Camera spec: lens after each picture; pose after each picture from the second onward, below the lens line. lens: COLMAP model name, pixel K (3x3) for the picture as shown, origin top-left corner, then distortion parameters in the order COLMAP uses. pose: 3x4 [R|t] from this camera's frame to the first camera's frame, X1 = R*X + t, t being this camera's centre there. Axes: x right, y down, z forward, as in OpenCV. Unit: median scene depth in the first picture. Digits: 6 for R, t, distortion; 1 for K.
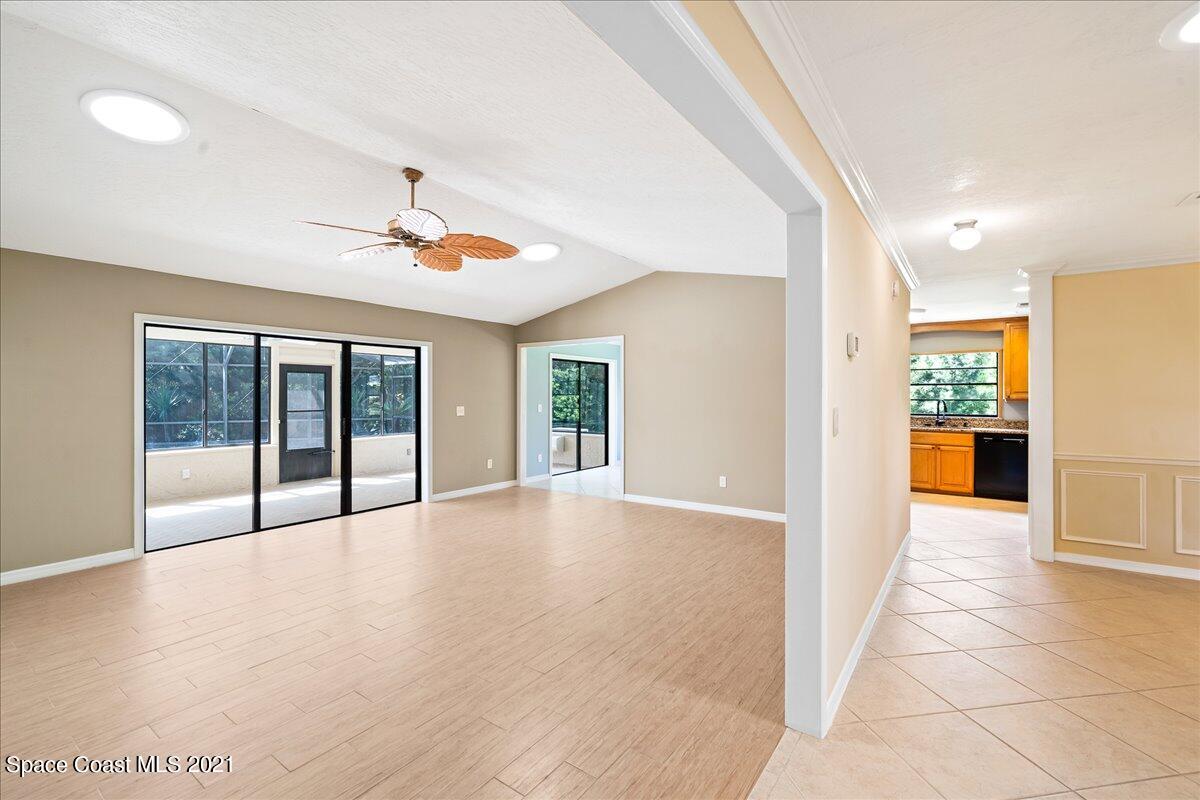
lens RADIAL K [[520.0, 0, 604.9], [0, 520.0, 395.7], [0, 0, 1]] dist [-0.005042, 0.001990]
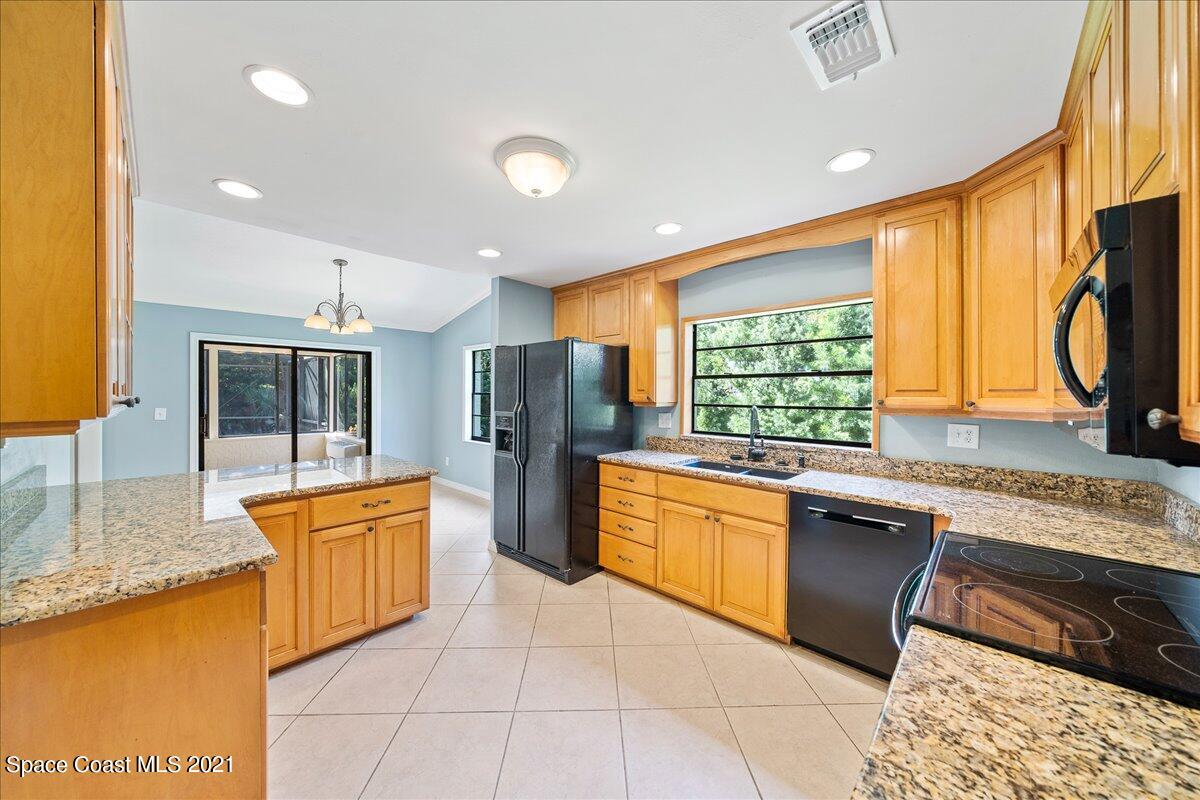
lens RADIAL K [[413.1, 0, 605.3], [0, 413.1, 396.1], [0, 0, 1]] dist [-0.006111, -0.000121]
pose [[0.991436, 0.004551, -0.130511, 0.819289], [-0.004098, 0.999985, 0.003735, -0.004273], [0.130526, -0.003168, 0.991440, 0.886747]]
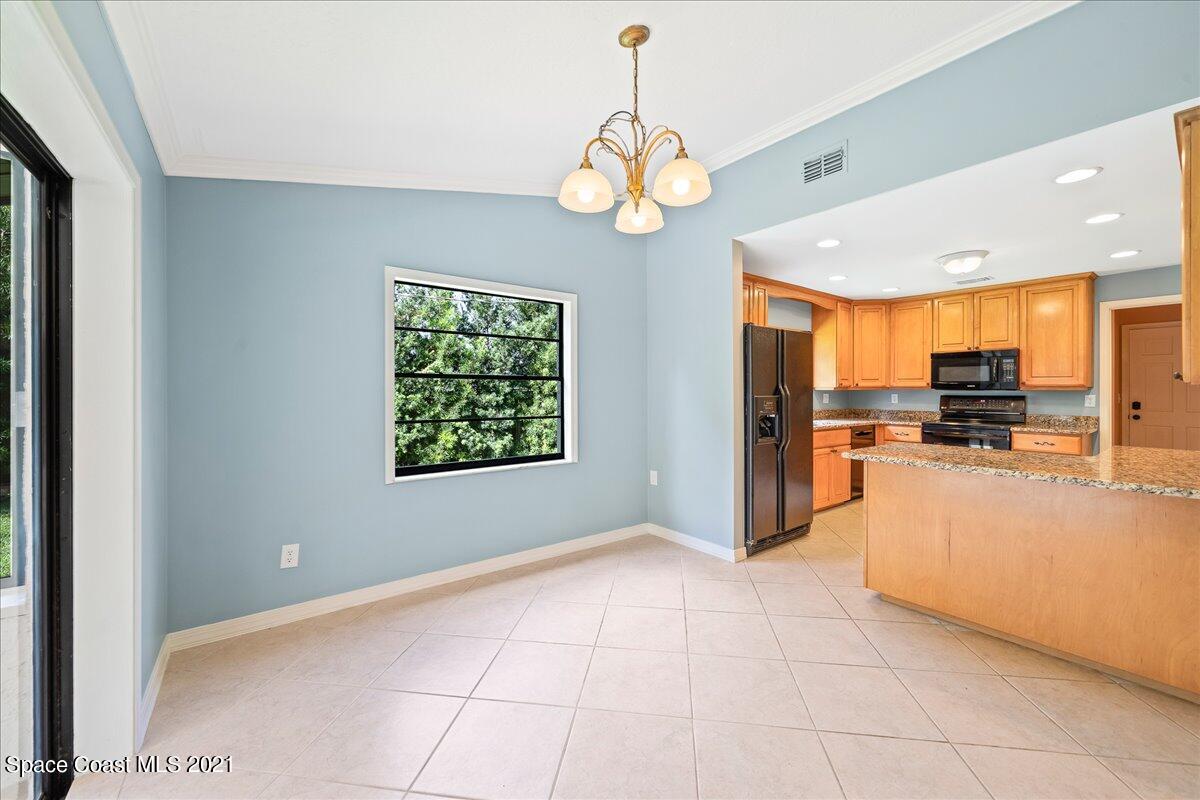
lens RADIAL K [[470.6, 0, 603.9], [0, 470.6, 390.1], [0, 0, 1]] dist [-0.001861, -0.000336]
pose [[0.298770, -0.002727, 0.954321, -0.171394], [0.001282, 0.999996, 0.002456, 0.012602], [-0.954324, 0.000490, 0.298772, 1.540497]]
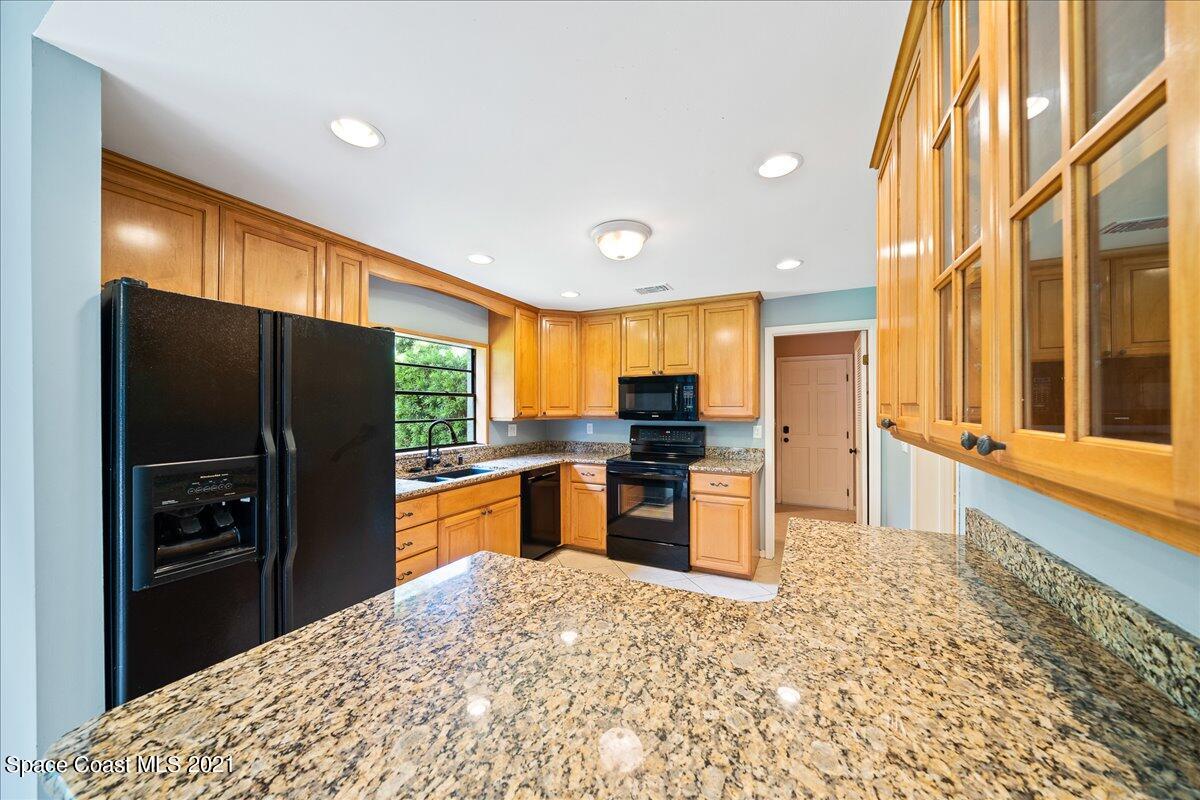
lens RADIAL K [[413.1, 0, 602.6], [0, 413.1, 407.7], [0, 0, 1]] dist [-0.006111, -0.000121]
pose [[-0.152761, -0.002224, 0.988261, 0.277634], [0.003010, 0.999992, 0.002716, -0.009952], [-0.988259, 0.003389, -0.152753, 1.307144]]
